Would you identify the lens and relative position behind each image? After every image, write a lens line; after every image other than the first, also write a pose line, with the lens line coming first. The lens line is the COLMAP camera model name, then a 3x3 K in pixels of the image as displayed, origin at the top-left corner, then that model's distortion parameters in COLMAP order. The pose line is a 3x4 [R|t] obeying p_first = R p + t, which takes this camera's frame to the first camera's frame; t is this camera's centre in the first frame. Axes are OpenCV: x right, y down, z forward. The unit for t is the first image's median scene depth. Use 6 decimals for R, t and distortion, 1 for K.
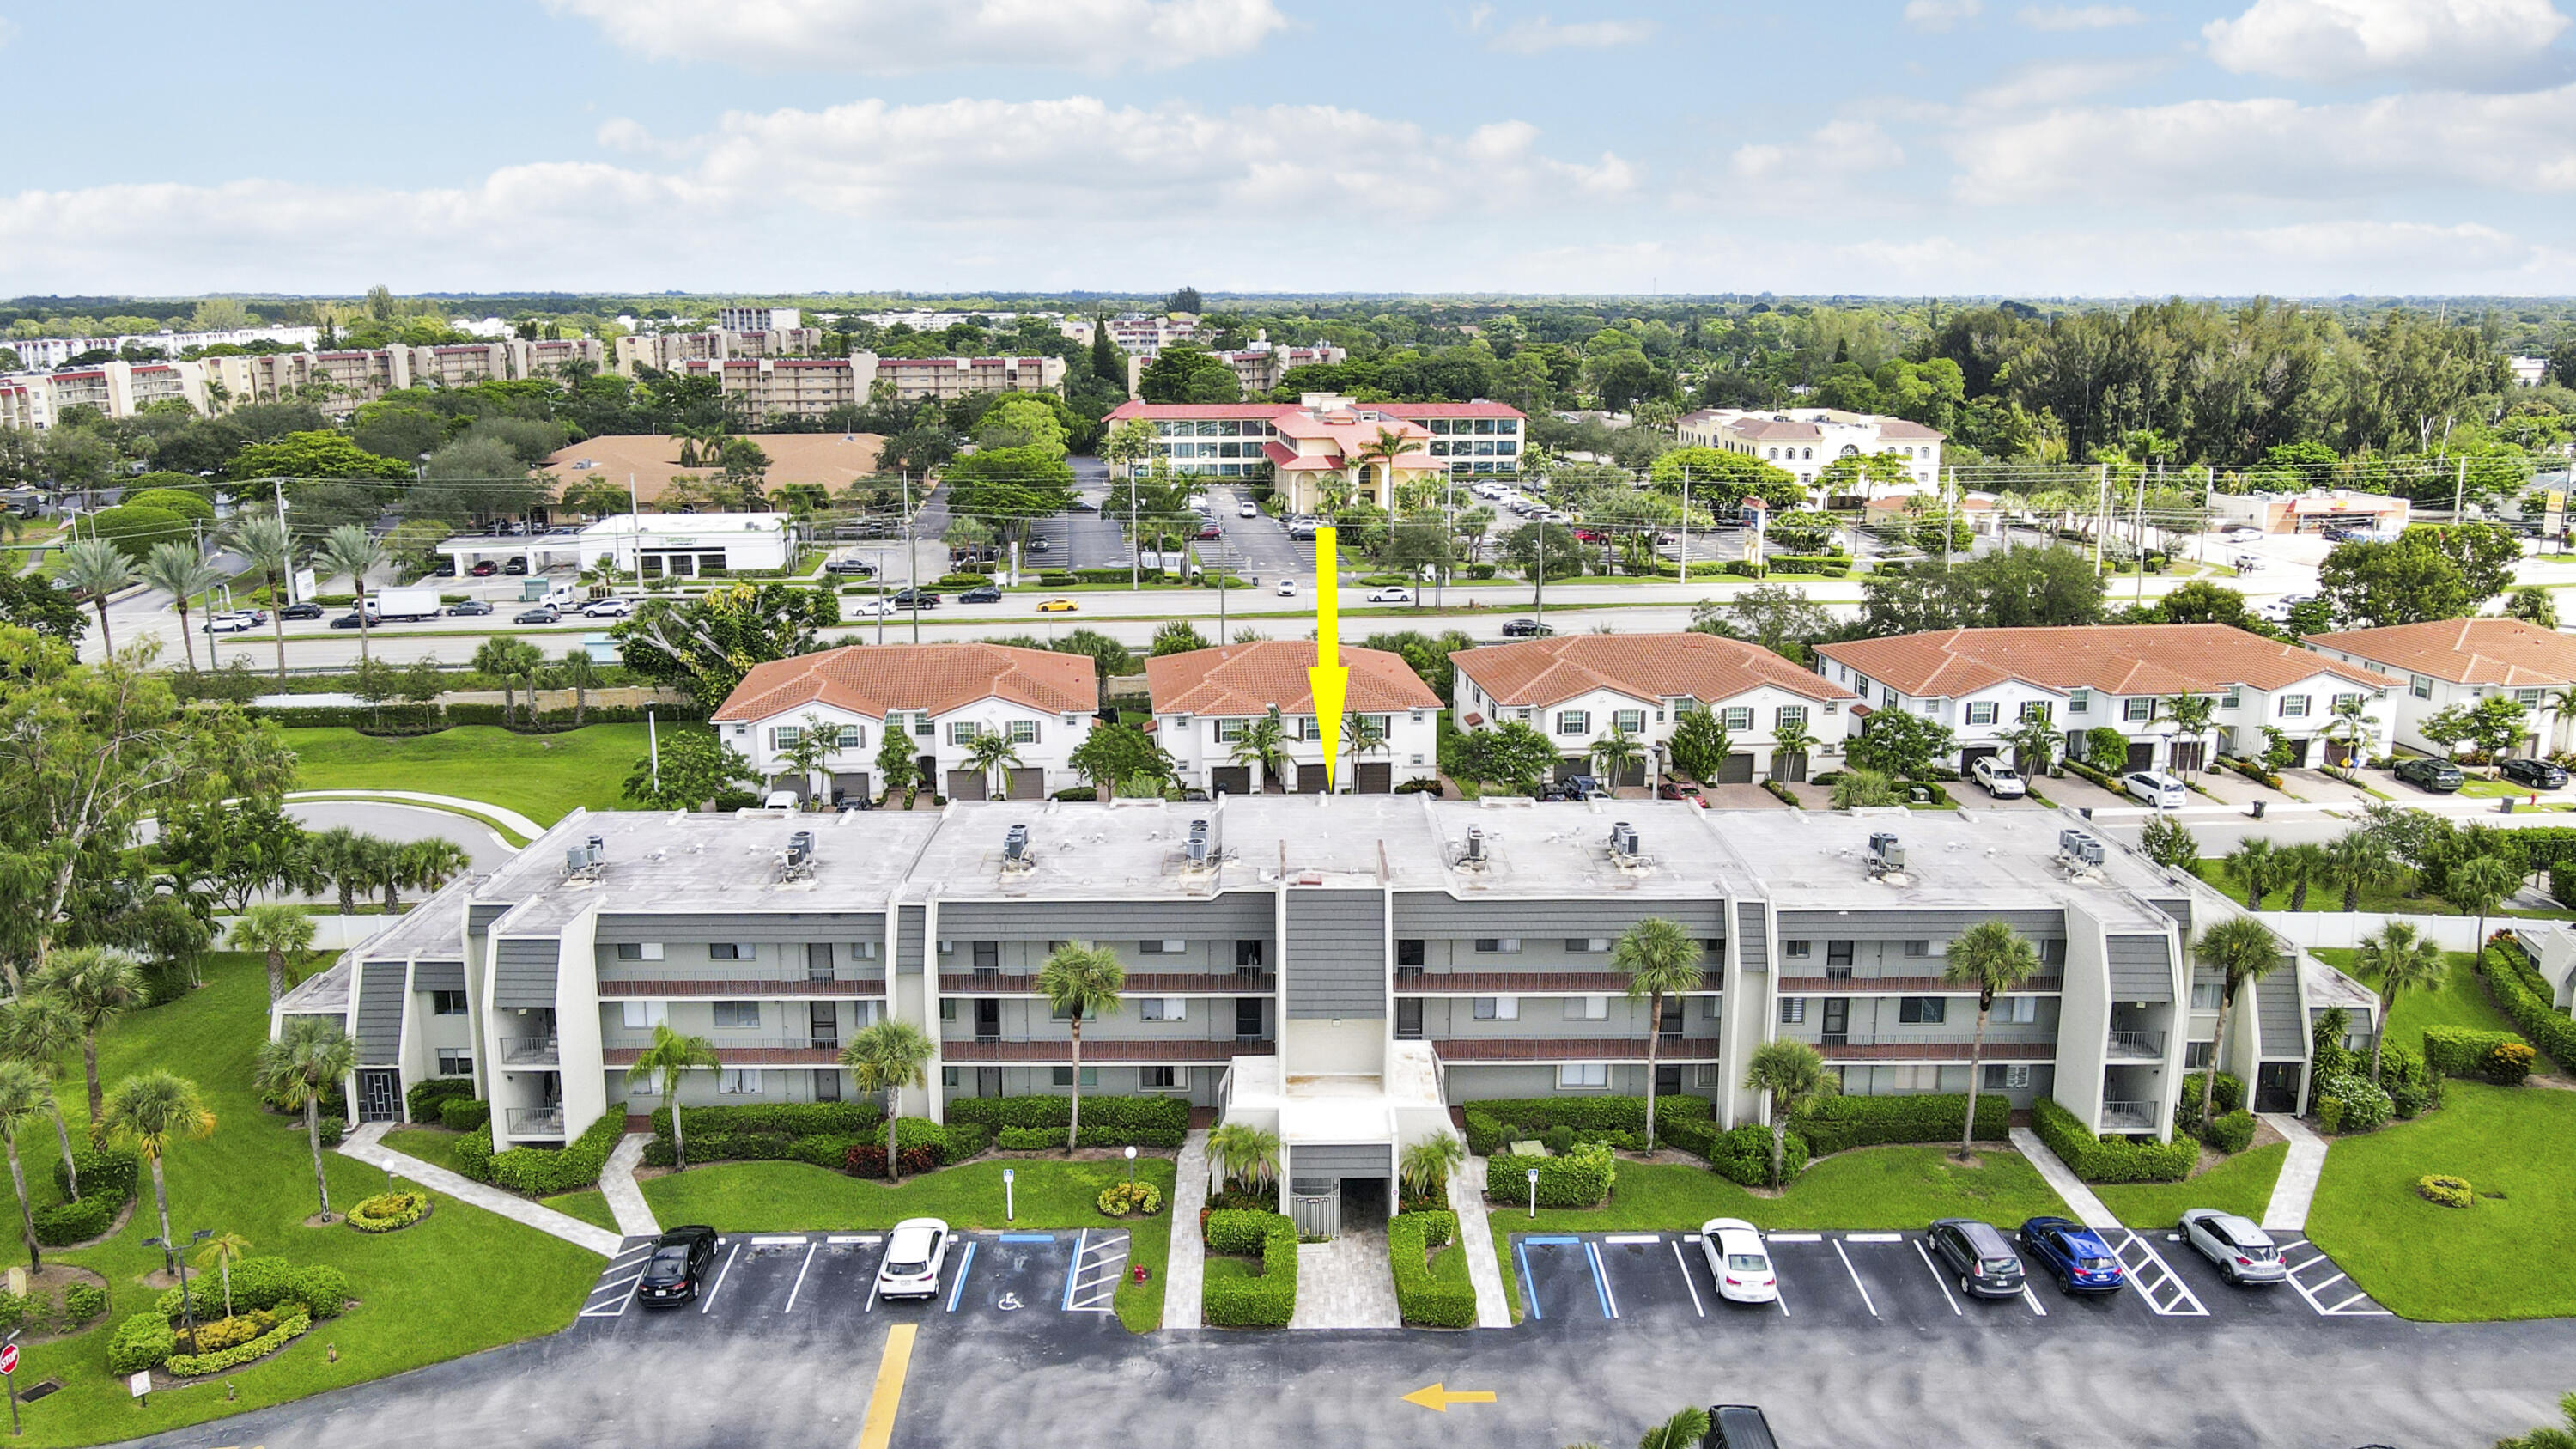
lens RADIAL K [[1935.1, 0, 1295.0], [0, 1935.1, 708.8], [0, 0, 1]] dist [-0.005789, 0.038253]
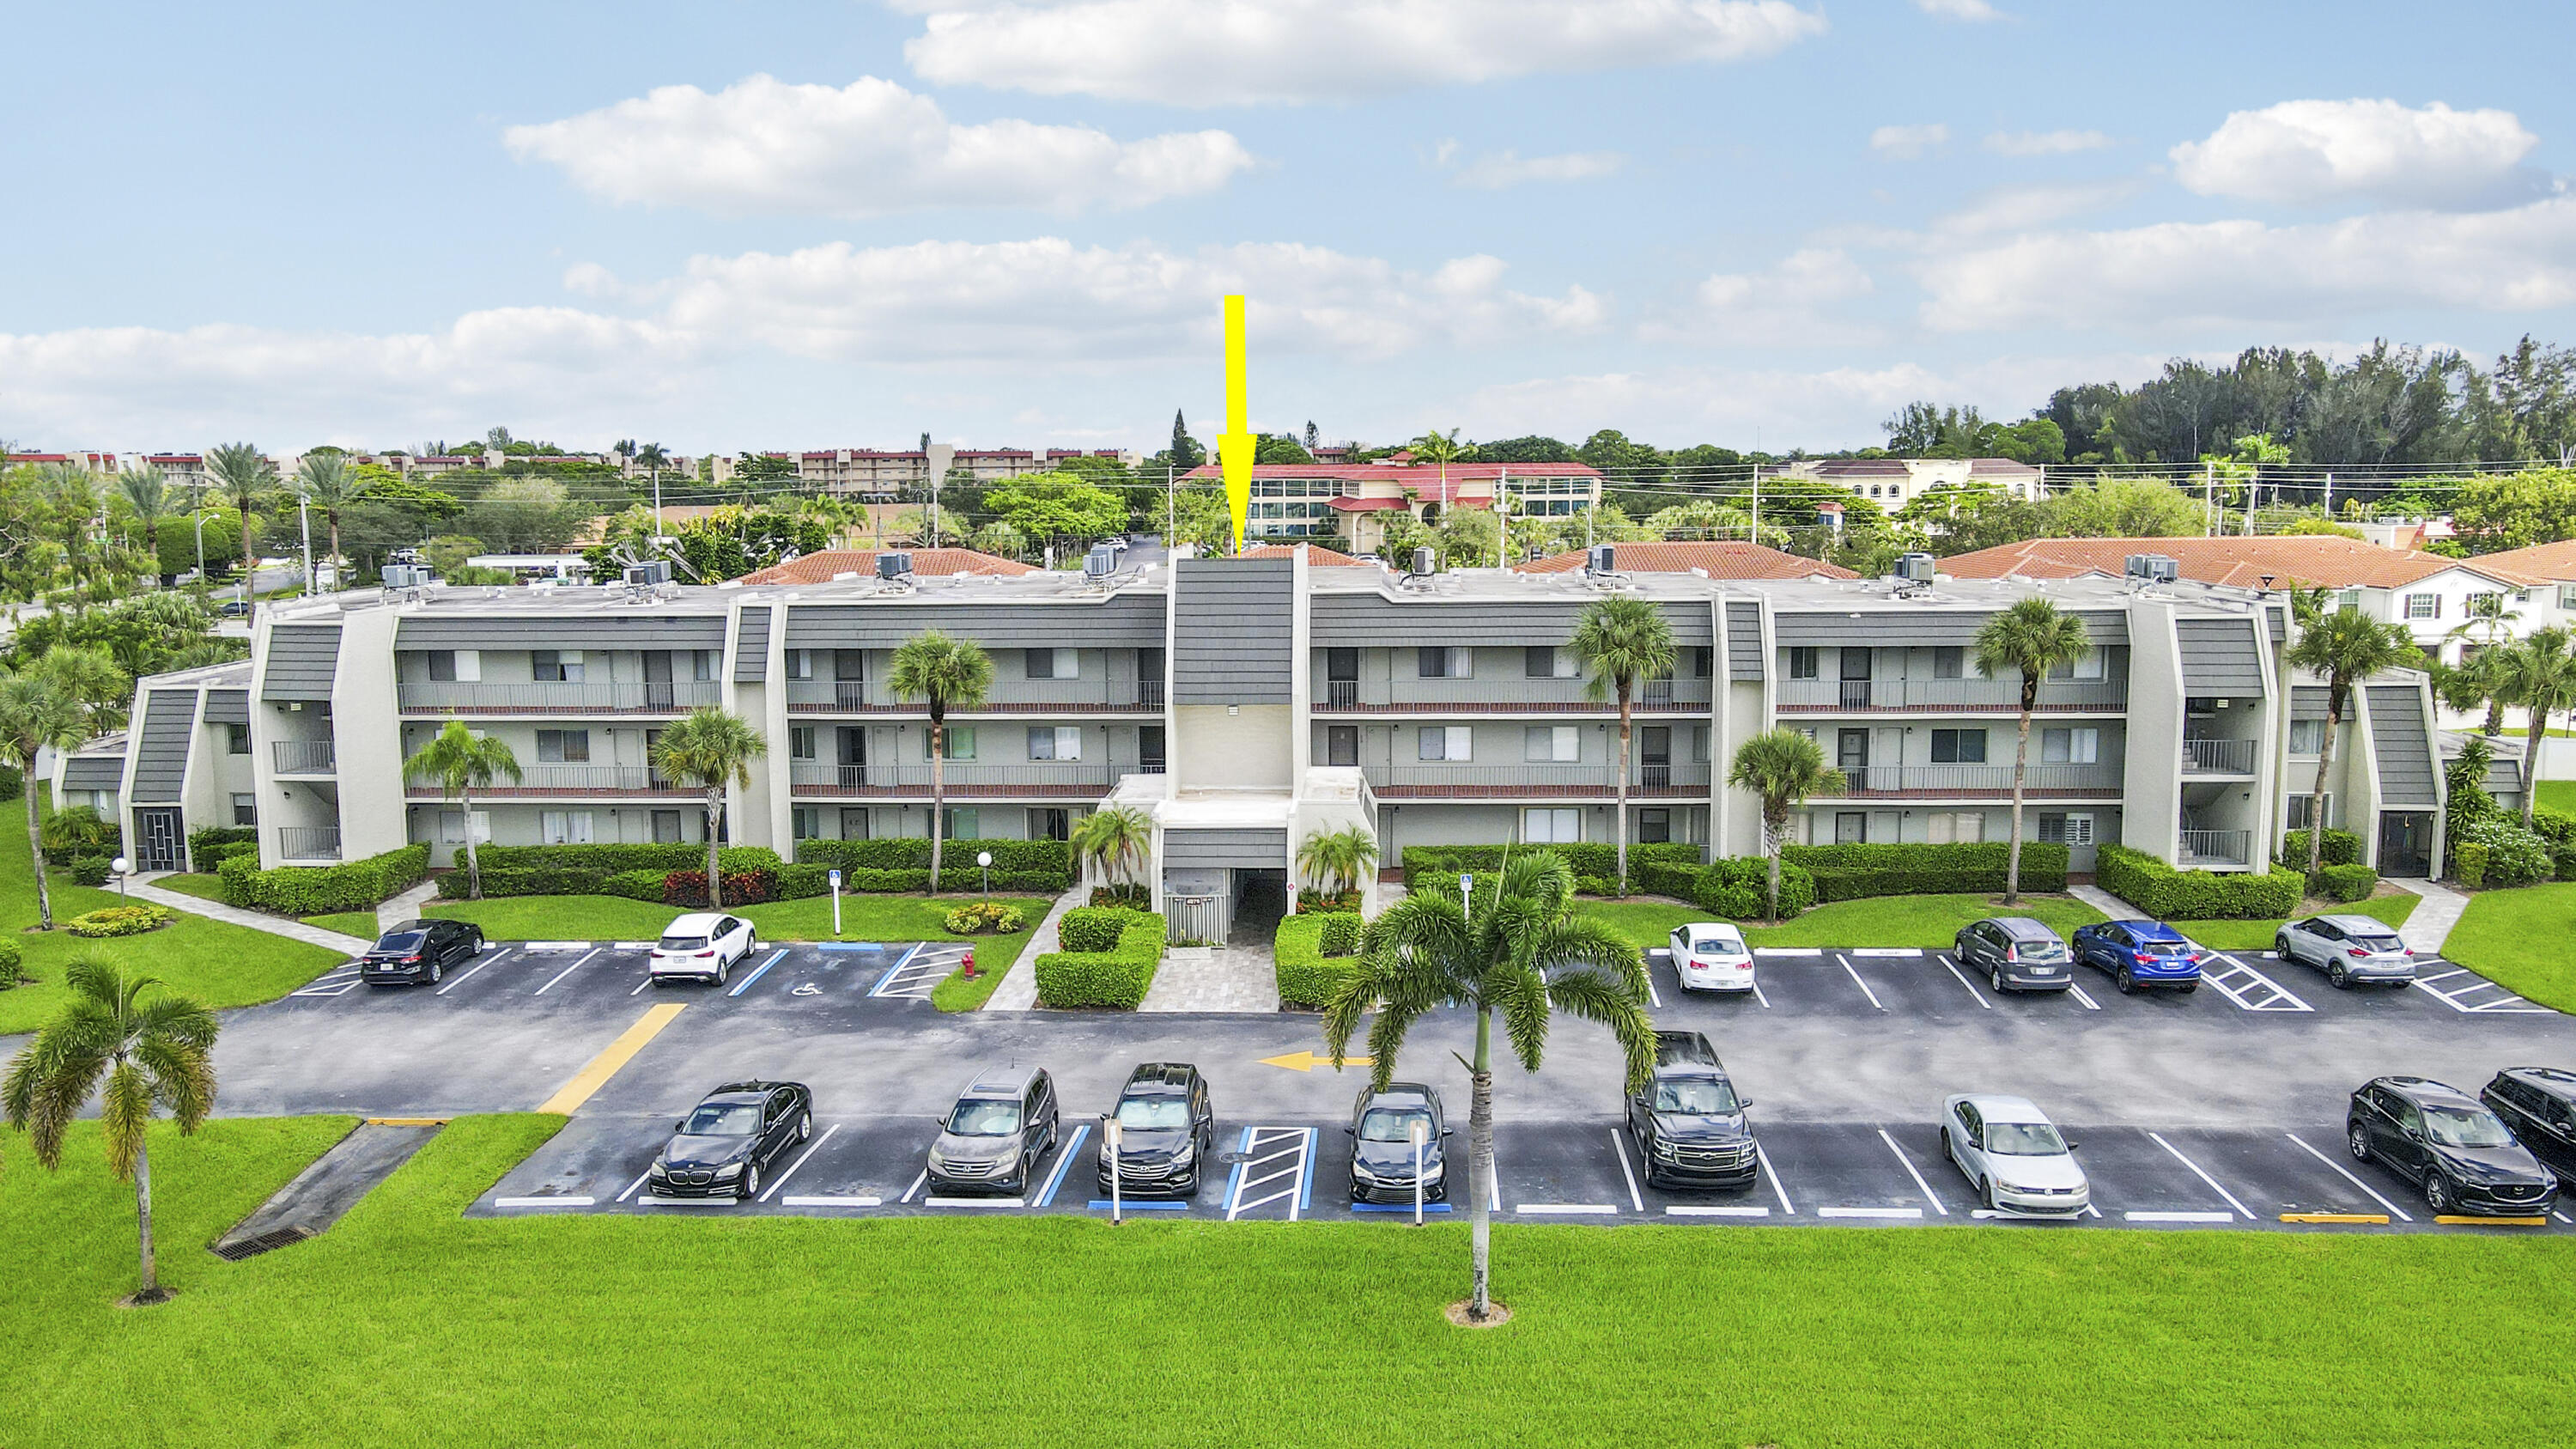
lens RADIAL K [[1935.1, 0, 1289.3], [0, 1935.1, 728.9], [0, 0, 1]] dist [-0.005789, 0.038253]
pose [[0.998304, 0.000932, -0.058210, 0.085551], [-0.005300, 0.997175, -0.074922, 0.211605], [0.057976, 0.075103, 0.995489, 0.155692]]
